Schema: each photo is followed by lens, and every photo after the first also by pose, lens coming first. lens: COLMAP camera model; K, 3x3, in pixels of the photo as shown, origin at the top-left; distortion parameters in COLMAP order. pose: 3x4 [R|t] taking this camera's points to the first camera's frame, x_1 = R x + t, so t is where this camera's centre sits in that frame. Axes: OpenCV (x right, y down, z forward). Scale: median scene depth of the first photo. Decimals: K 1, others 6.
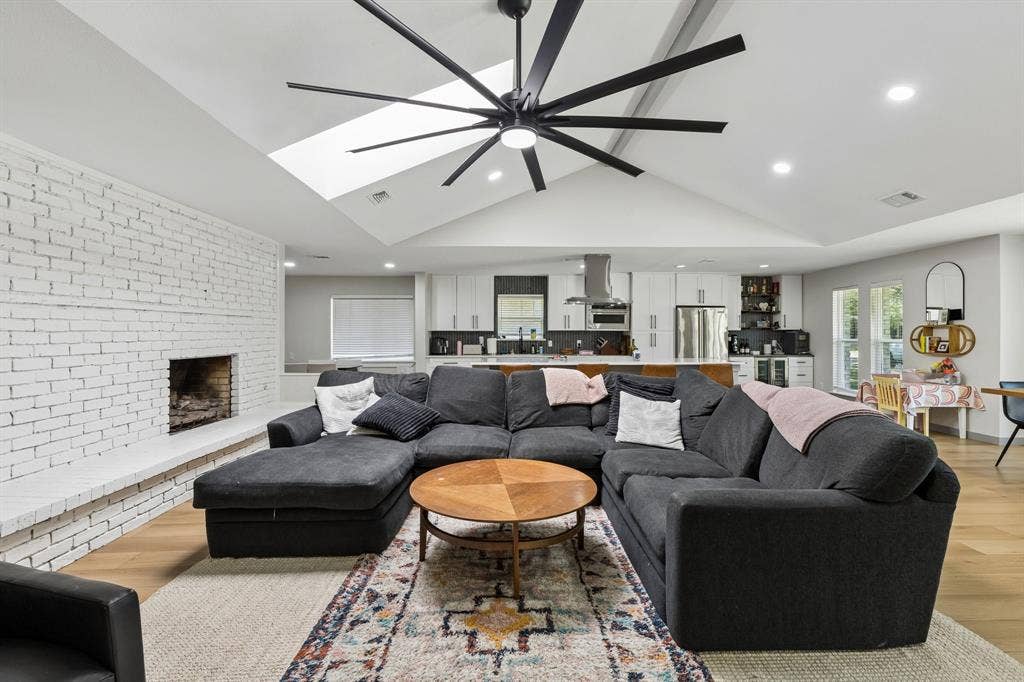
lens RADIAL K [[419.4, 0, 529.6], [0, 419.4, 335.1], [0, 0, 1]] dist [0.001736, 0.000170]
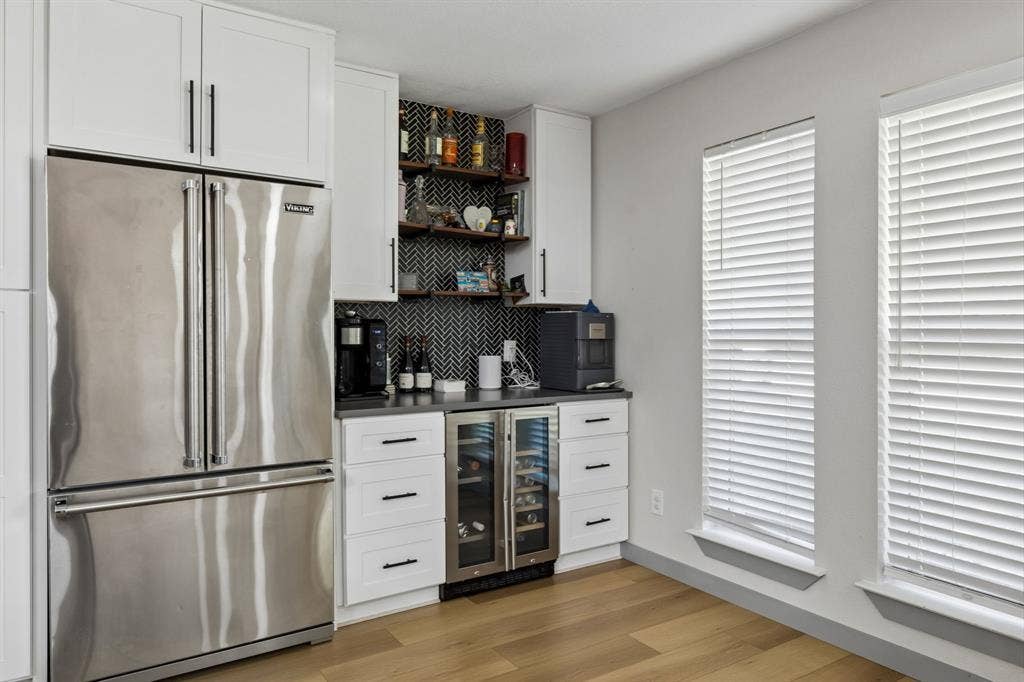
lens RADIAL K [[675.4, 0, 512.0], [0, 675.4, 341.0], [0, 0, 1]] dist [-0.001640, 0.000311]
pose [[0.851004, -0.003360, 0.525148, 0.348250], [-0.000695, 0.999971, 0.007523, 0.008923], [-0.525158, -0.006767, 0.850978, 0.618616]]
